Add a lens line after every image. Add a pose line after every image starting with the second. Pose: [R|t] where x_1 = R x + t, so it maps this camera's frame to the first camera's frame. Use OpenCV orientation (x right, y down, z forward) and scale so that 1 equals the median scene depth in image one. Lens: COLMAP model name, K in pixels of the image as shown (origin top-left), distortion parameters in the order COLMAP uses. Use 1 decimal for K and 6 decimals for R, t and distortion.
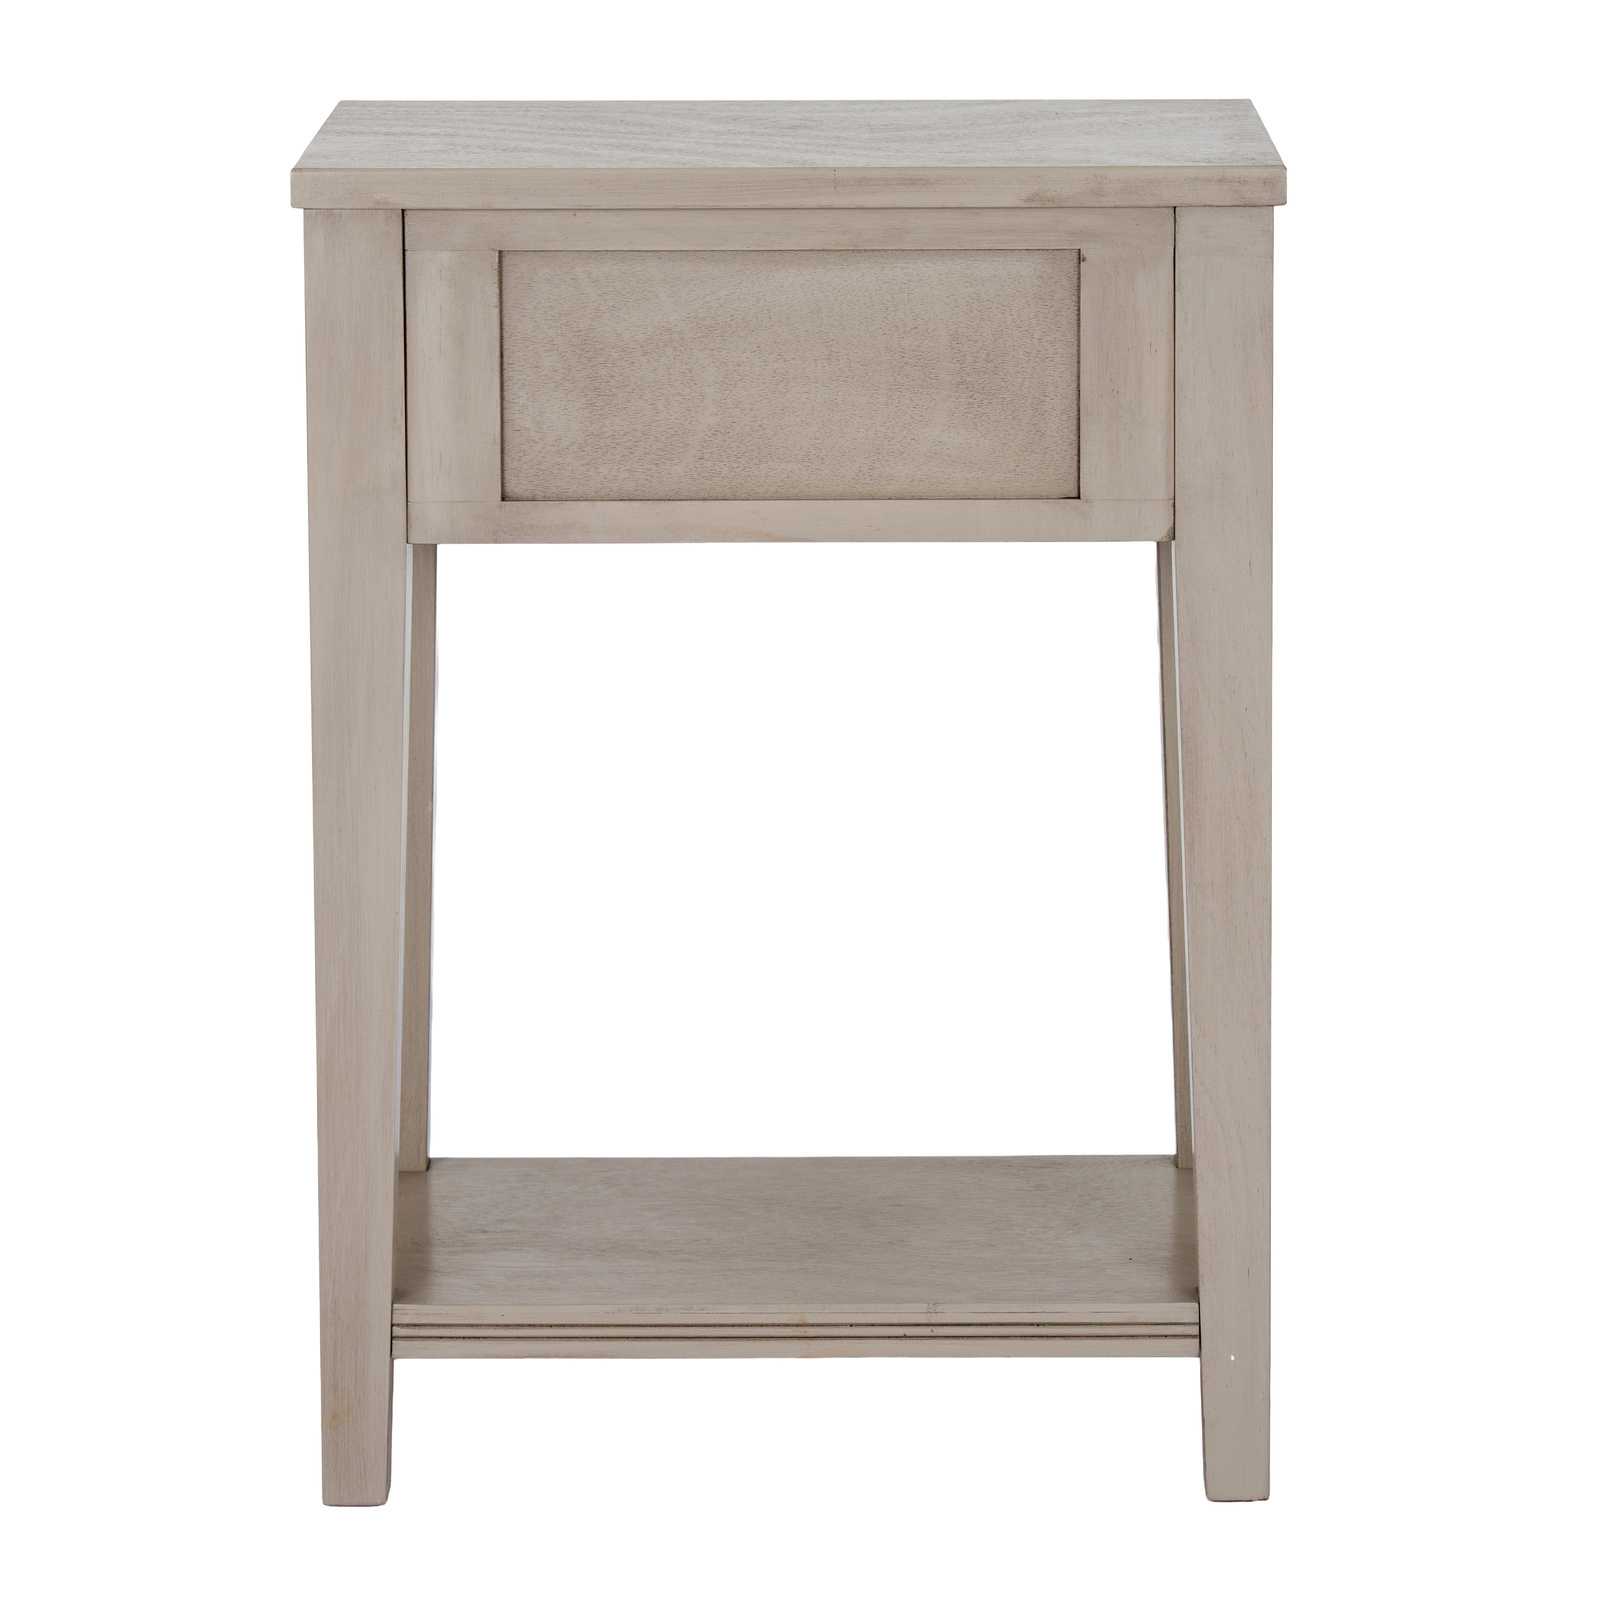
lens RADIAL K [[6961.5, 0, 800.0], [0, 6961.5, 799.0], [0, 0, 1]] dist [0.214876, 0.000000]
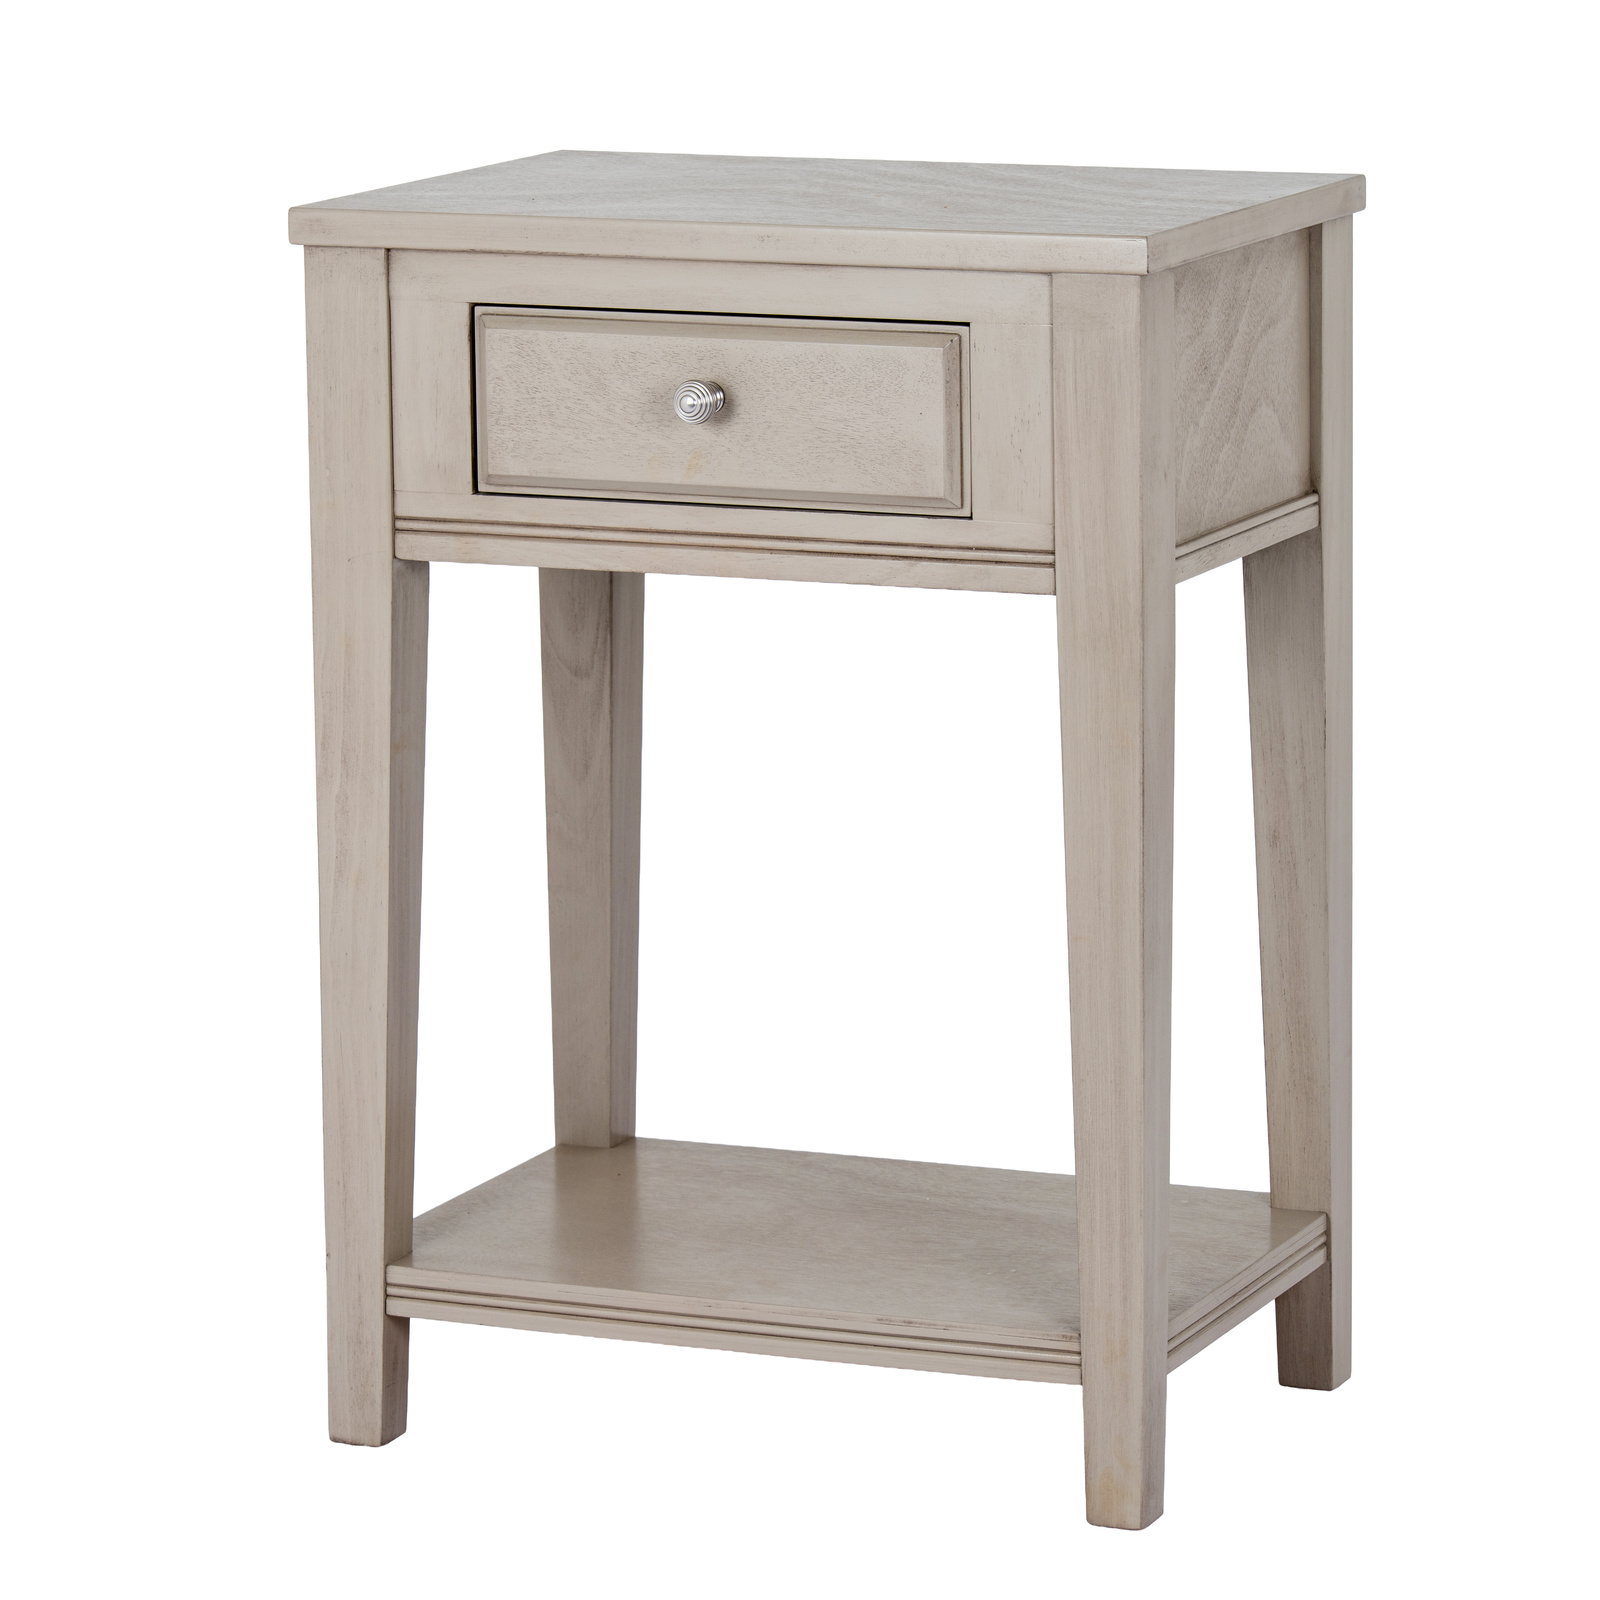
lens RADIAL K [[6961.5, 0, 801.2], [0, 6961.5, 801.5], [0, 0, 1]] dist [0.214876, 0.000000]
pose [[0.927014, 0.063244, -0.369656, 0.396179], [-0.068296, 0.997665, -0.000582, -0.002731], [0.368756, 0.025786, 0.929169, 0.020507]]
